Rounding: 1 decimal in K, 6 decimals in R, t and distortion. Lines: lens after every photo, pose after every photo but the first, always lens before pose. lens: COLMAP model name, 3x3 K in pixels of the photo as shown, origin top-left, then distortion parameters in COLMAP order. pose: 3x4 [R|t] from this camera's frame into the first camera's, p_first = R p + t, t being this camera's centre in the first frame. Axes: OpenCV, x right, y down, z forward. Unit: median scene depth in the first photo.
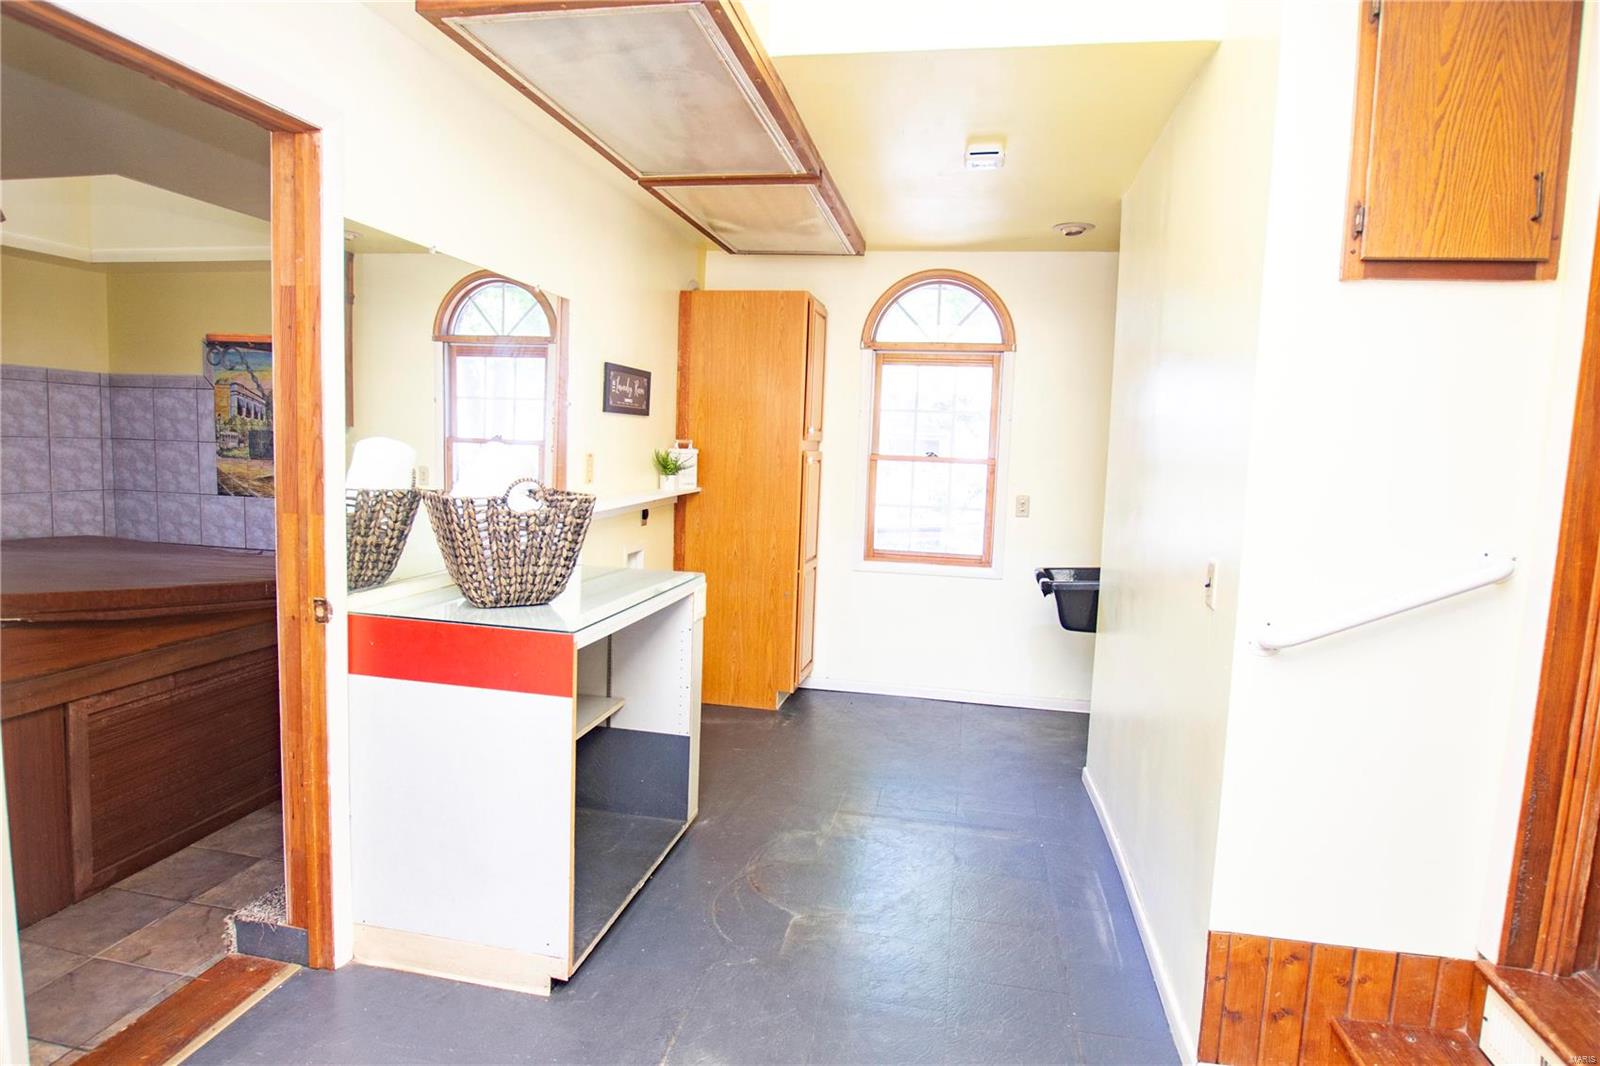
lens RADIAL K [[865.6, 0, 803.4], [0, 865.6, 527.3], [0, 0, 1]] dist [-0.031739, 0.000692]
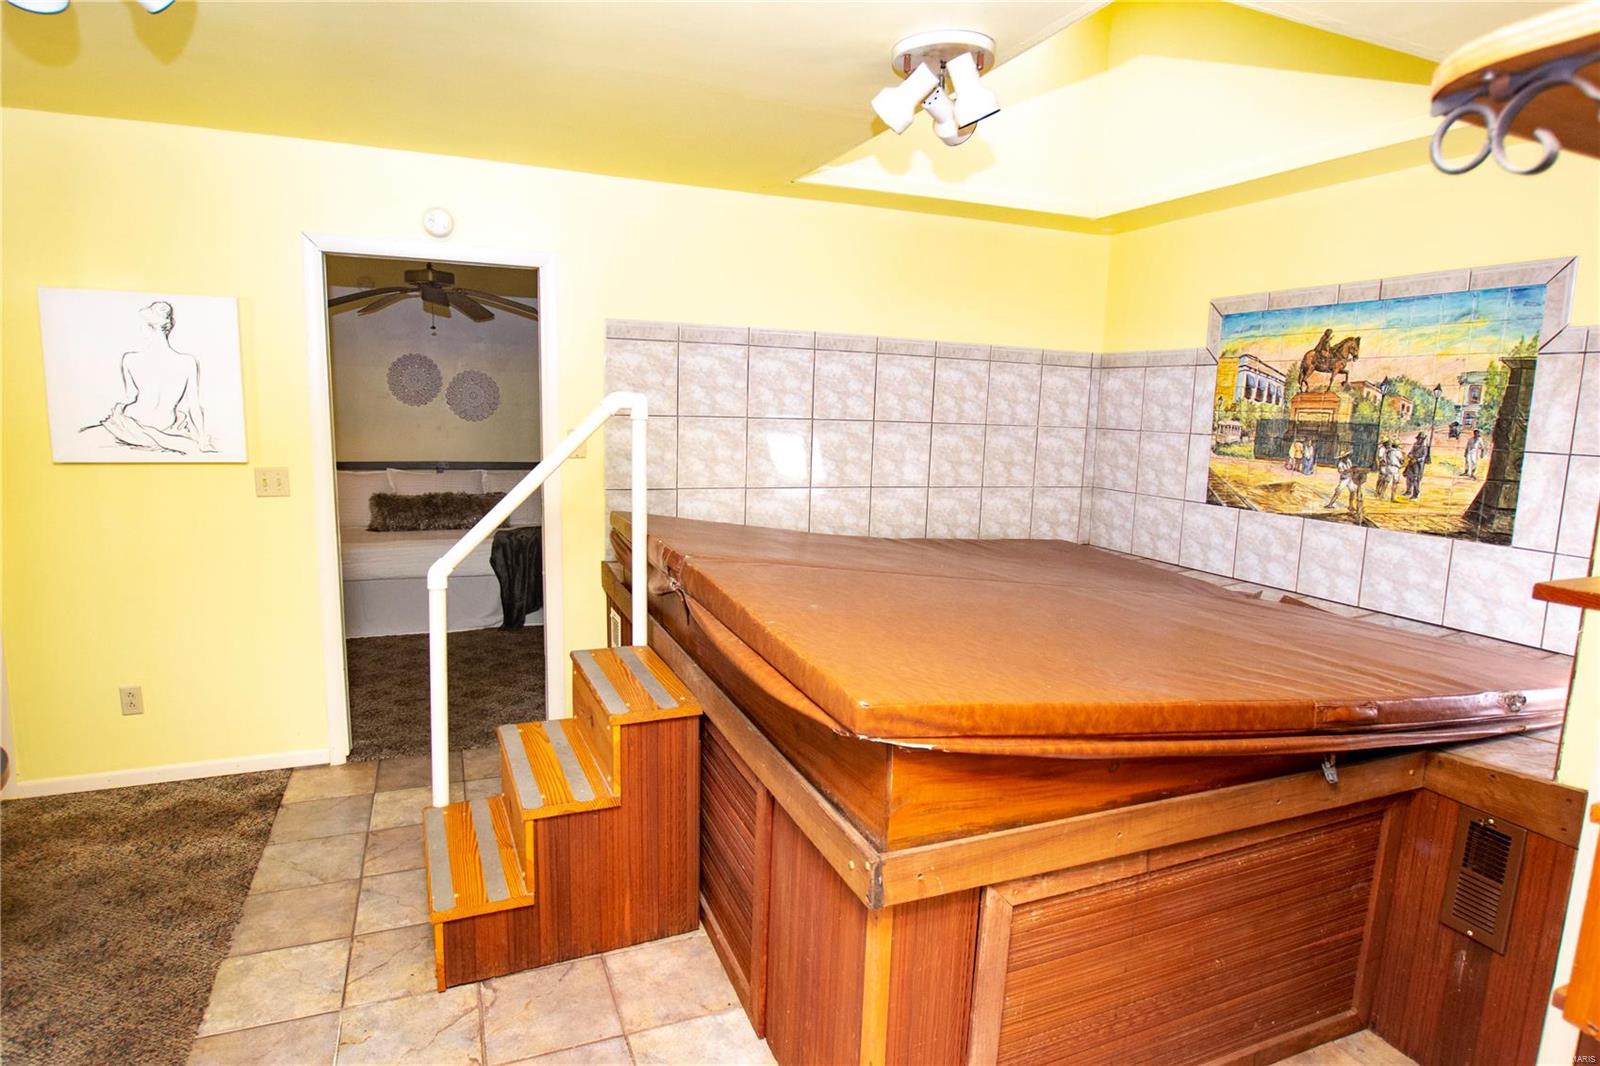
lens RADIAL K [[888.6, 0, 804.9], [0, 888.6, 535.0], [0, 0, 1]] dist [-0.023362, -0.000327]
pose [[0.544749, 0.102735, -0.832282, -0.221122], [-0.090273, 0.993884, 0.063597, -0.028093], [0.833726, 0.040488, 0.550692, 0.265906]]
